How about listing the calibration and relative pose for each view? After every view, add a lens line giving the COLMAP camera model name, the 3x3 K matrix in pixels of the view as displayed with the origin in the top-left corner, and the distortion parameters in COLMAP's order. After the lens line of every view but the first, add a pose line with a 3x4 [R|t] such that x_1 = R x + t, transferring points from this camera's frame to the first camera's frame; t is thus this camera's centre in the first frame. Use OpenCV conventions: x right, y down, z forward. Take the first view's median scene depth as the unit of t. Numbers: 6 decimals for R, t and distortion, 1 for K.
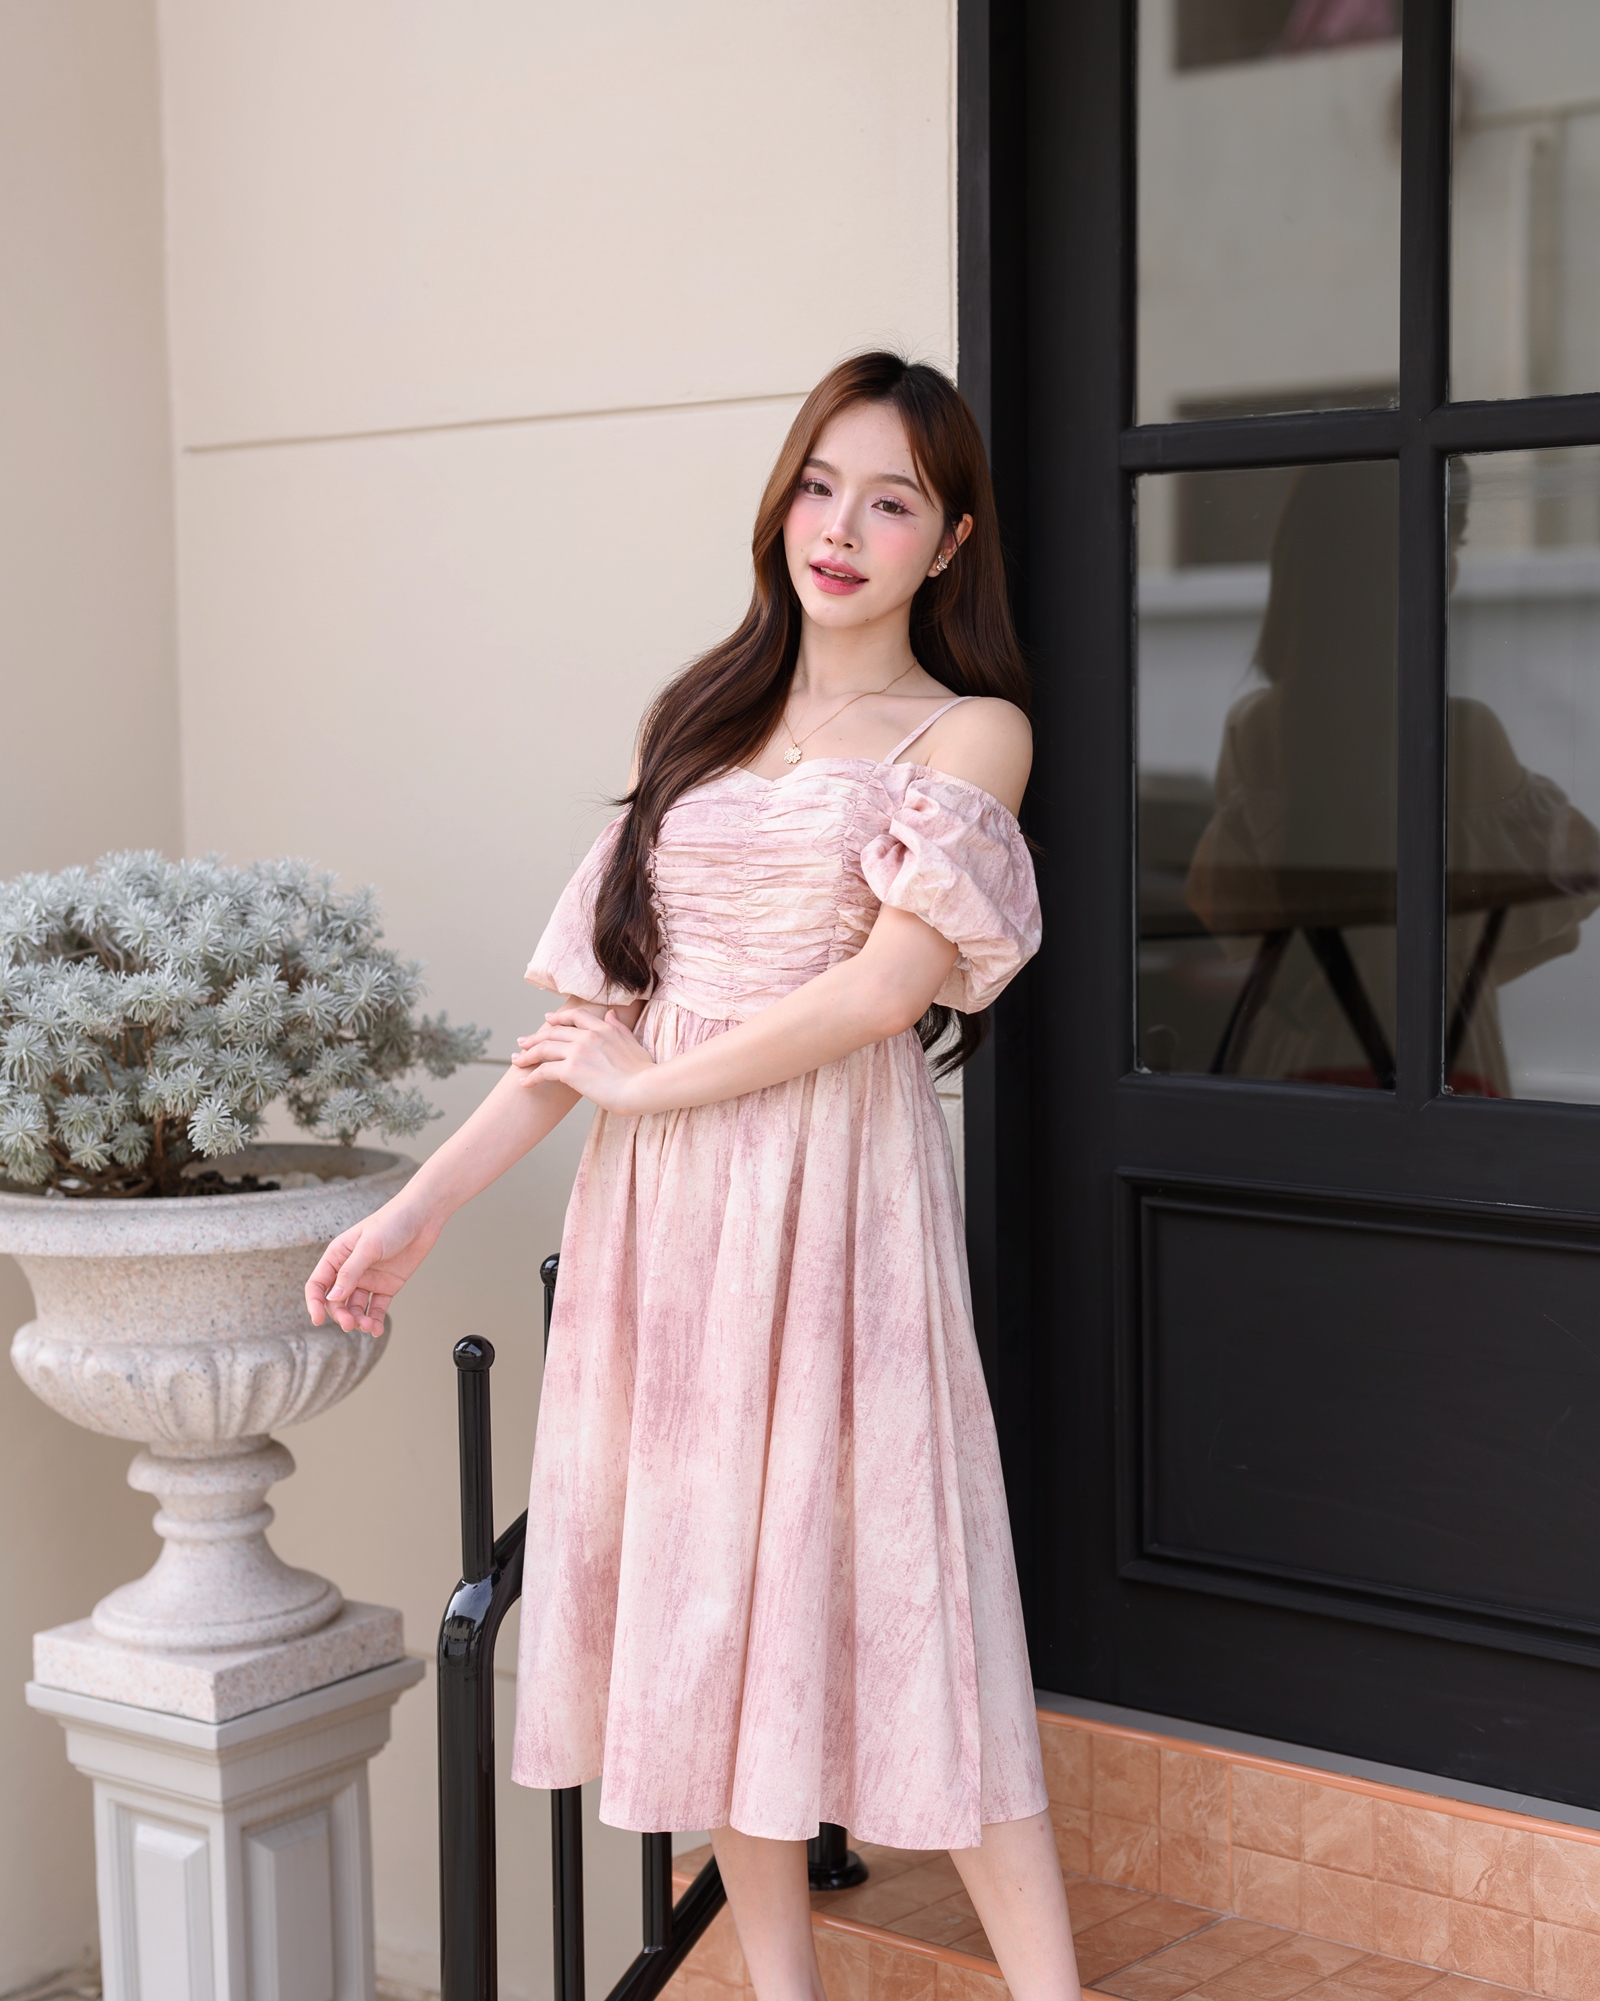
lens RADIAL K [[3448.4, 0, 802.5], [0, 3448.4, 1012.9], [0, 0, 1]] dist [0.070541, 0.078757]
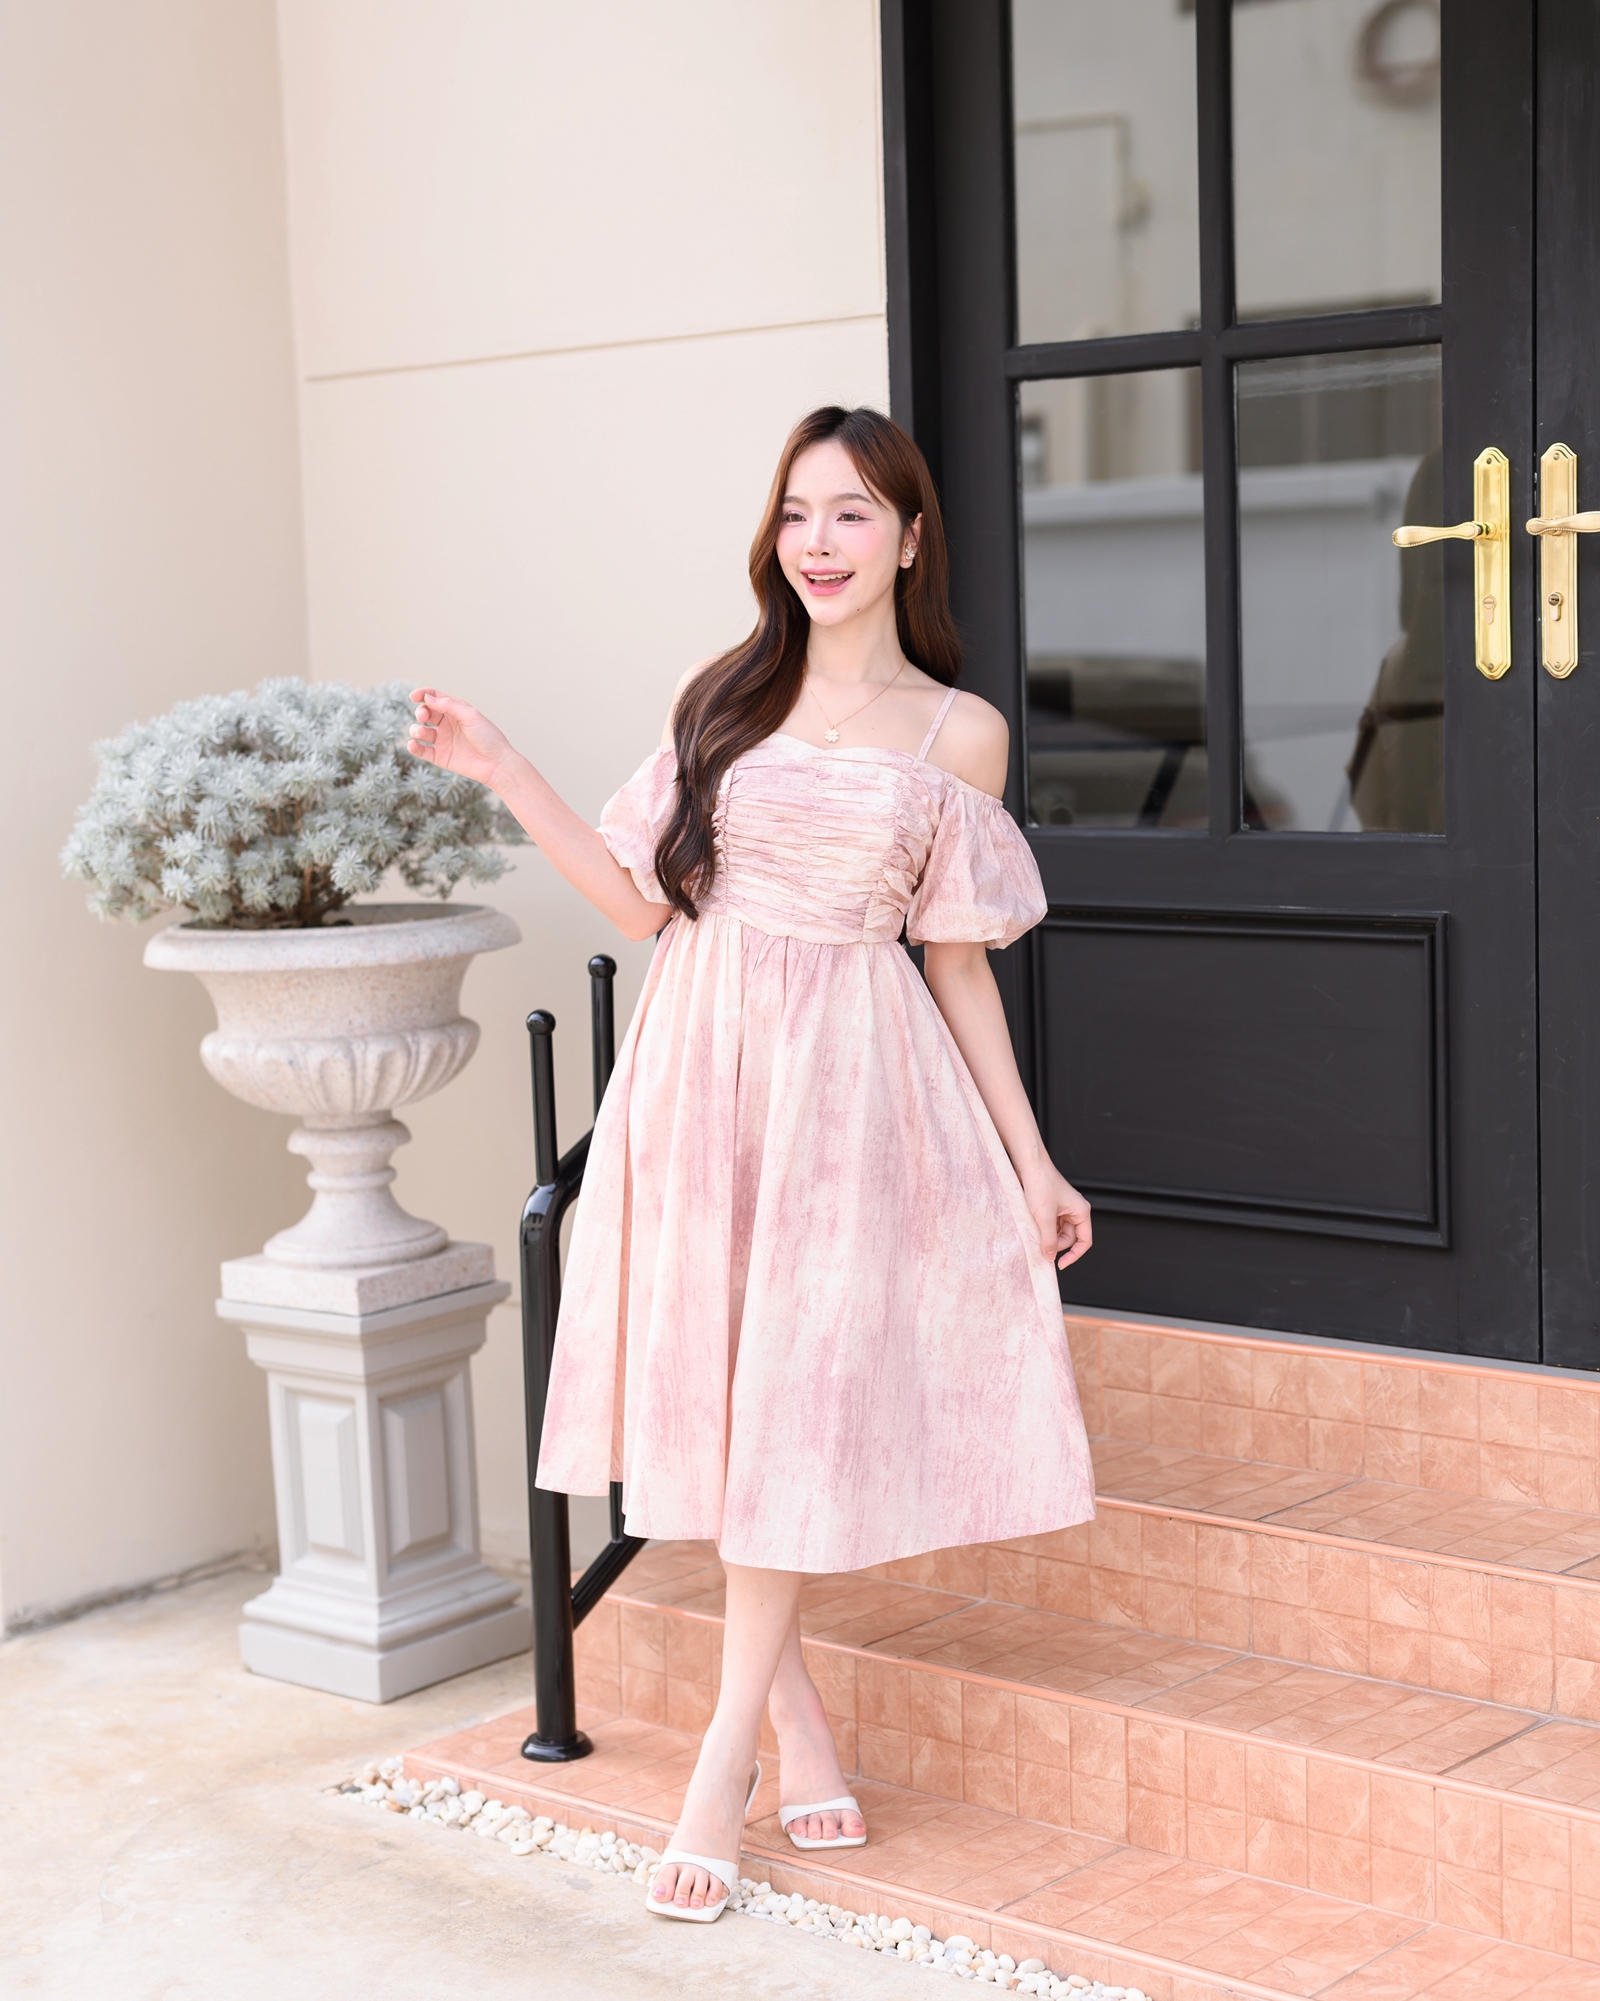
lens RADIAL K [[3454.4, 0, 819.2], [0, 3454.4, 1000.9], [0, 0, 1]] dist [0.072612, 0.103217]
pose [[0.999700, -0.017475, -0.017183, 0.037569], [0.017774, 0.999690, 0.017412, 0.060907], [0.016873, -0.017713, 0.999701, -0.357960]]
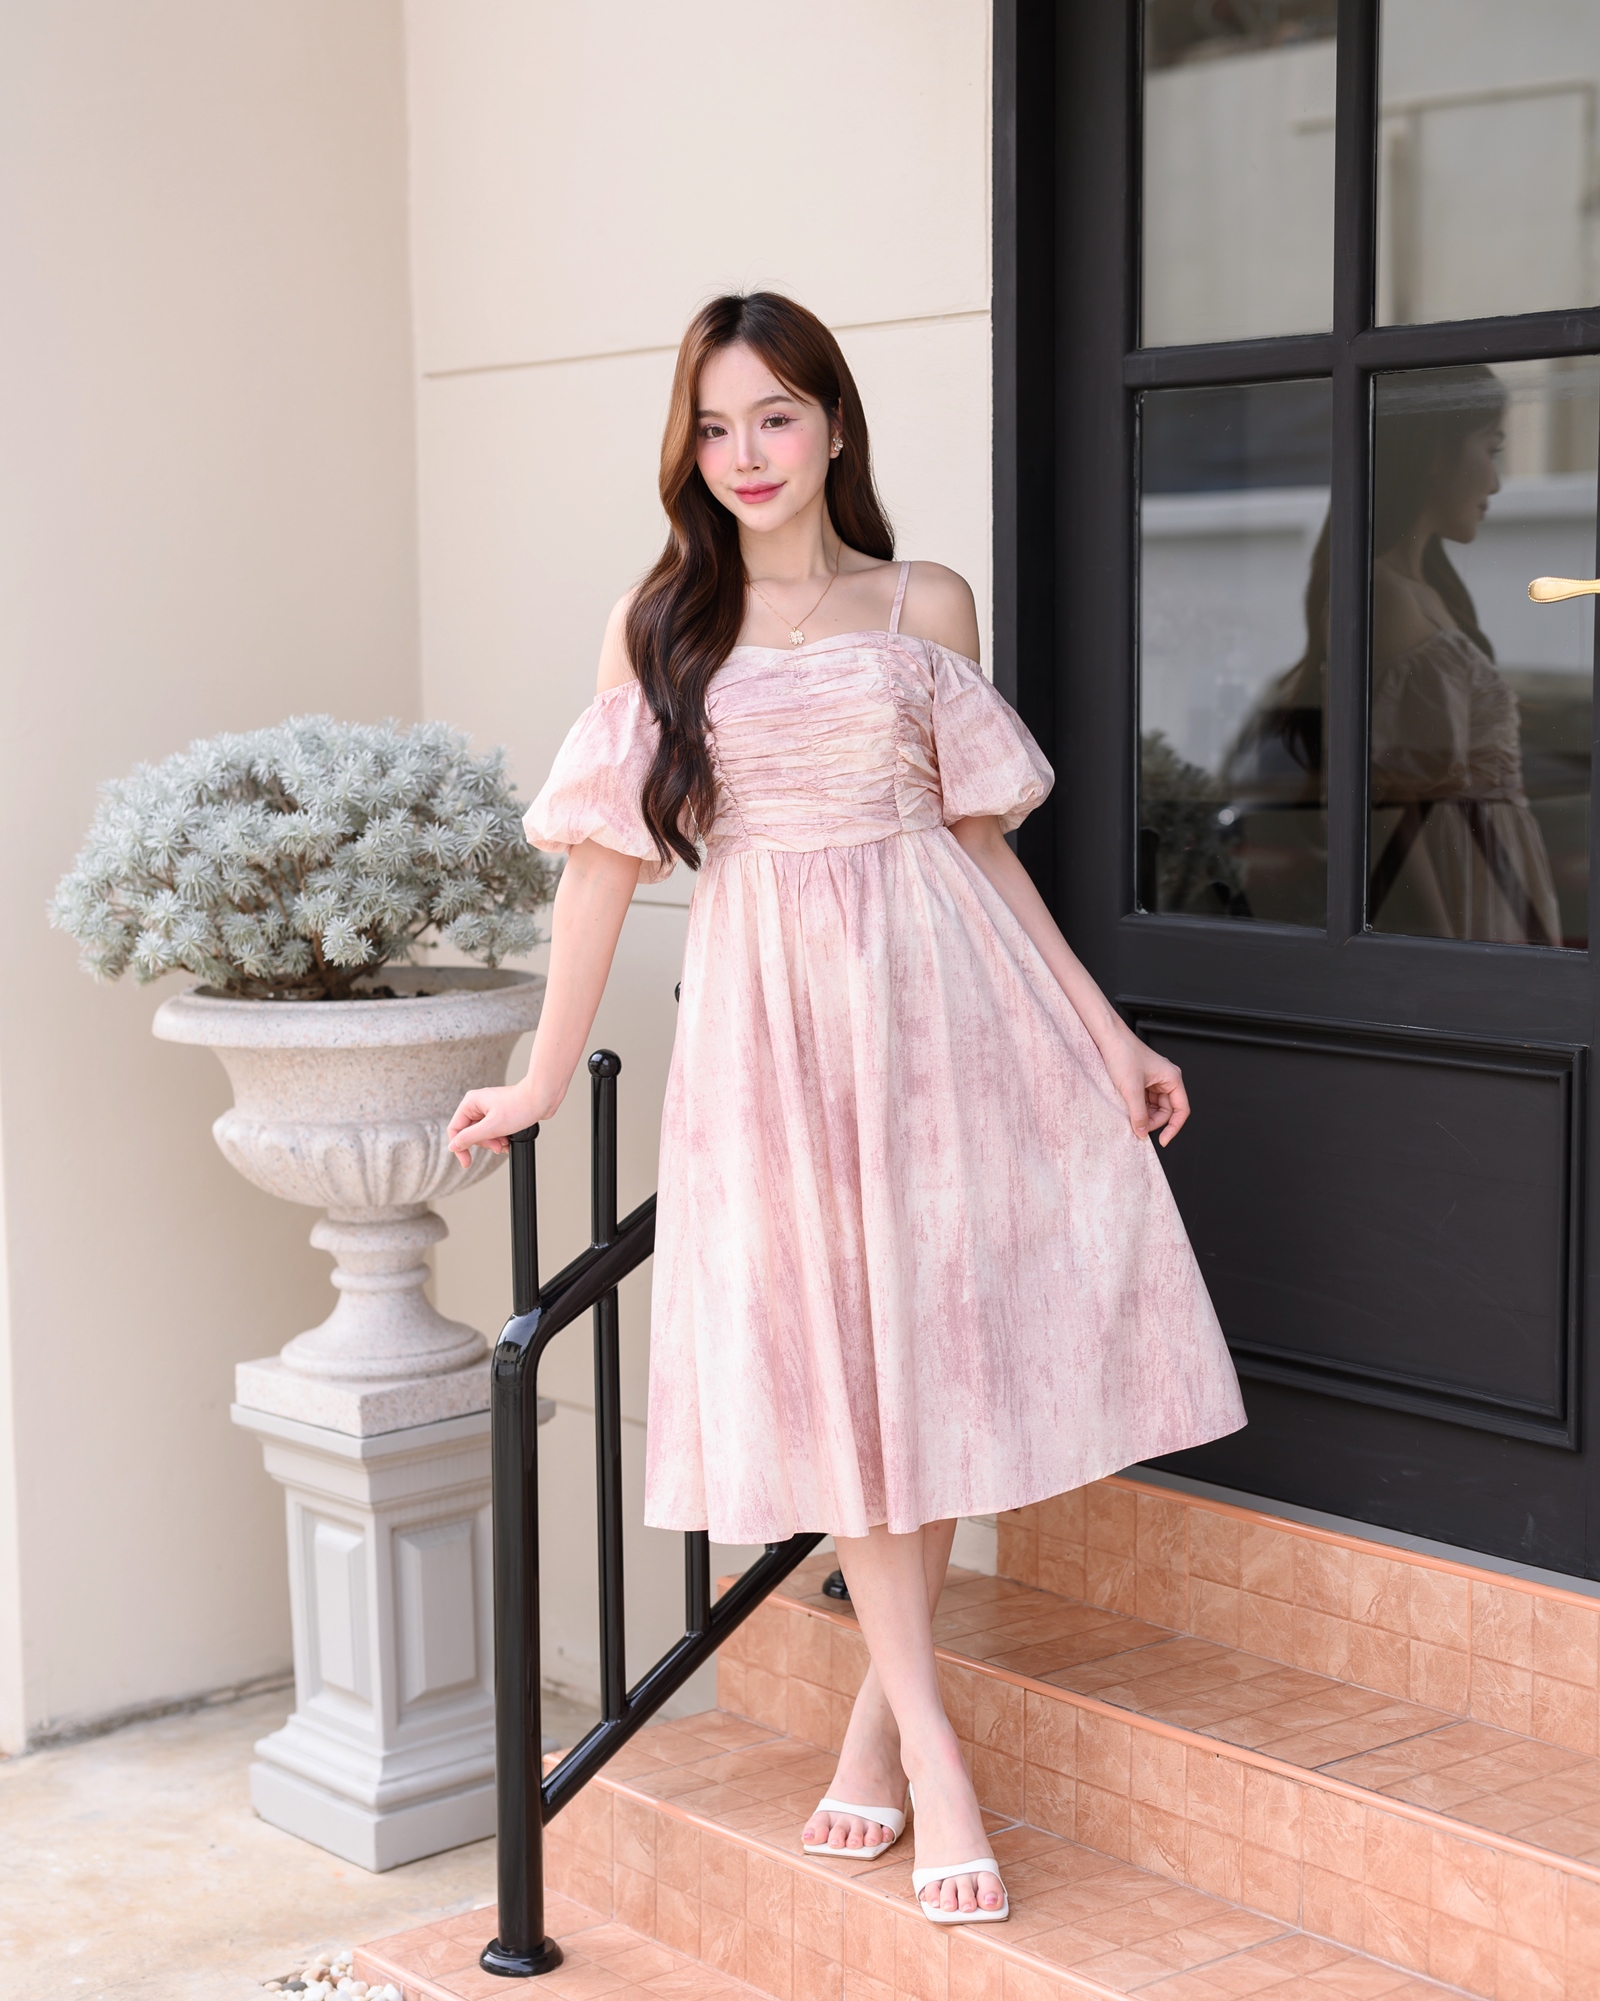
lens RADIAL K [[3462.1, 0, 824.4], [0, 3462.1, 1029.0], [0, 0, 1]] dist [0.066968, 0.178012]
pose [[0.984631, 0.022456, -0.173196, 0.197881], [-0.017015, 0.999316, 0.032831, 0.019951], [0.173815, -0.029380, 0.984340, -0.161906]]
